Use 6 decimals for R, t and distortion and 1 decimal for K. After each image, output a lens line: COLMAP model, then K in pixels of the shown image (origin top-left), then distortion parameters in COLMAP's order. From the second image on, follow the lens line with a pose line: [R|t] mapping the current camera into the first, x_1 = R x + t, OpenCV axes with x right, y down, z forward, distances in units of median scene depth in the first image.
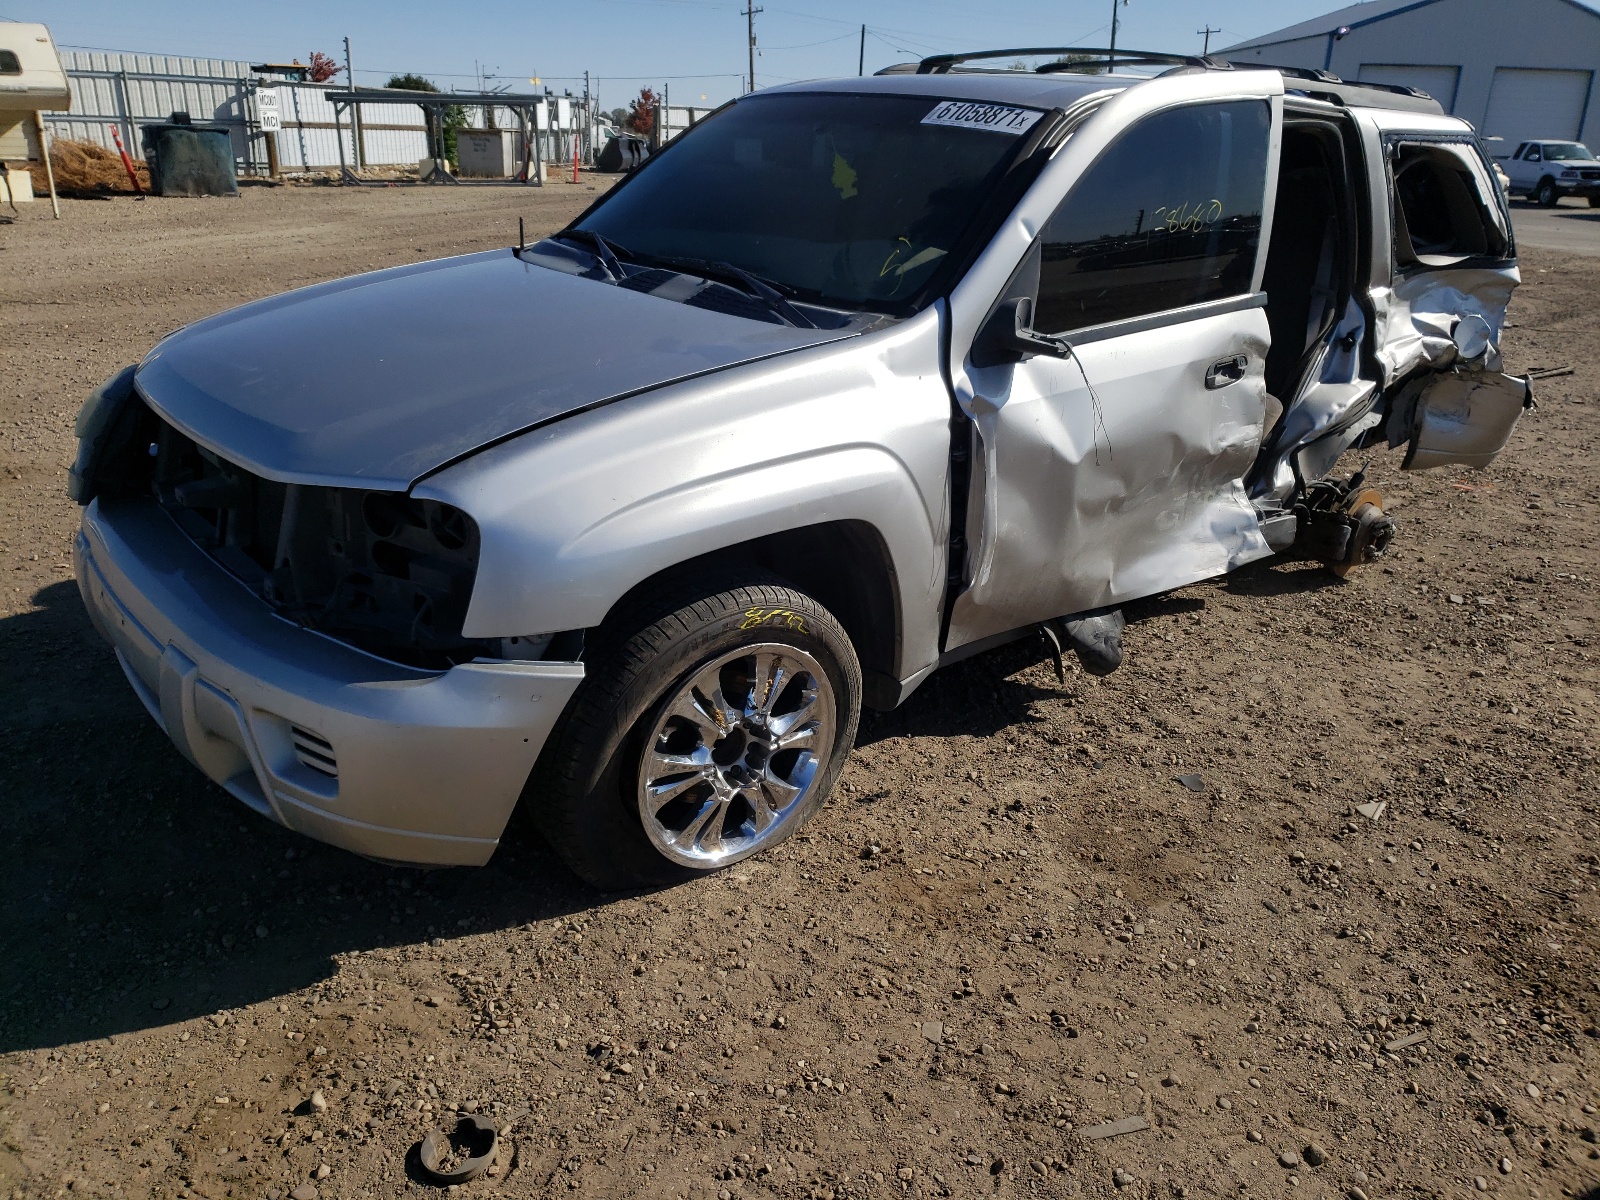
lens RADIAL K [[1257.1, 0, 796.8], [0, 1257.1, 320.4], [0, 0, 1]] dist [0.068319, -0.061570]
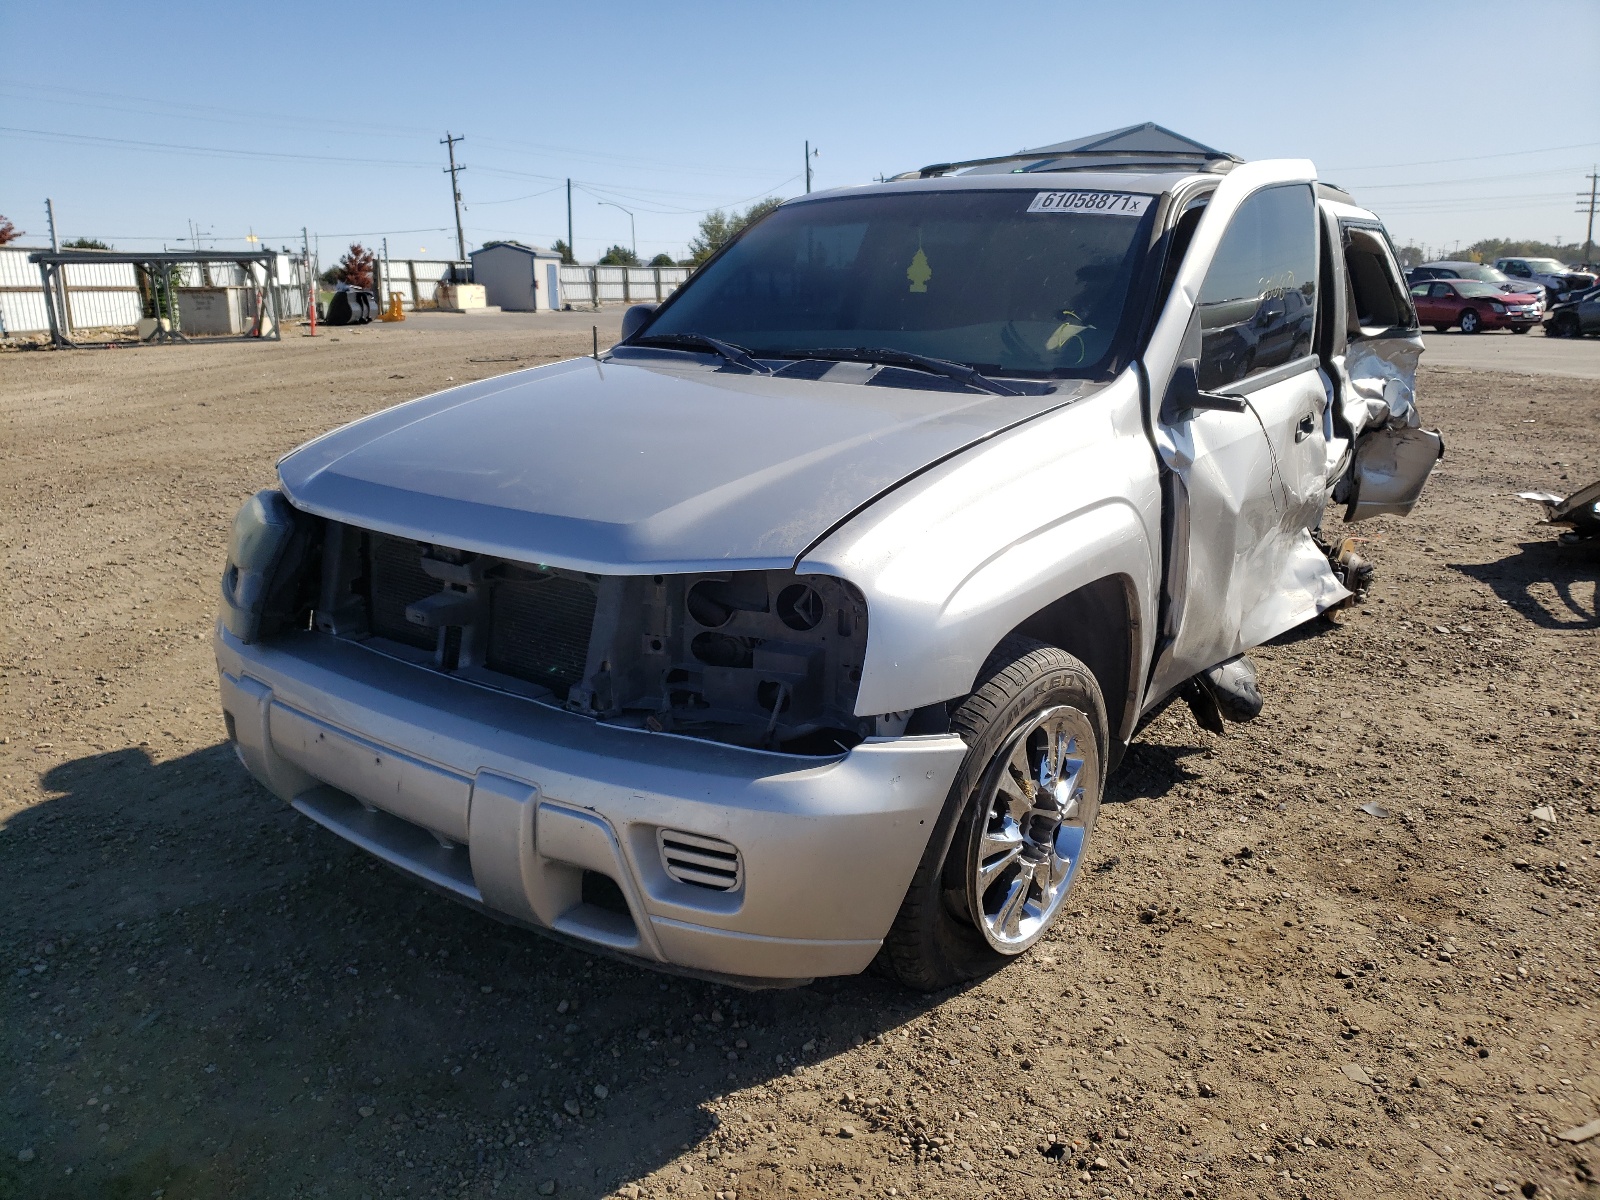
lens RADIAL K [[1206.1, 0, 800.0], [0, 1206.1, 295.5], [0, 0, 1]] dist [0.036371, -0.006899]
pose [[0.977804, -0.039523, 0.205762, -0.370781], [0.065480, 0.990501, -0.120910, 0.031980], [-0.199028, 0.131700, 0.971104, 0.055275]]
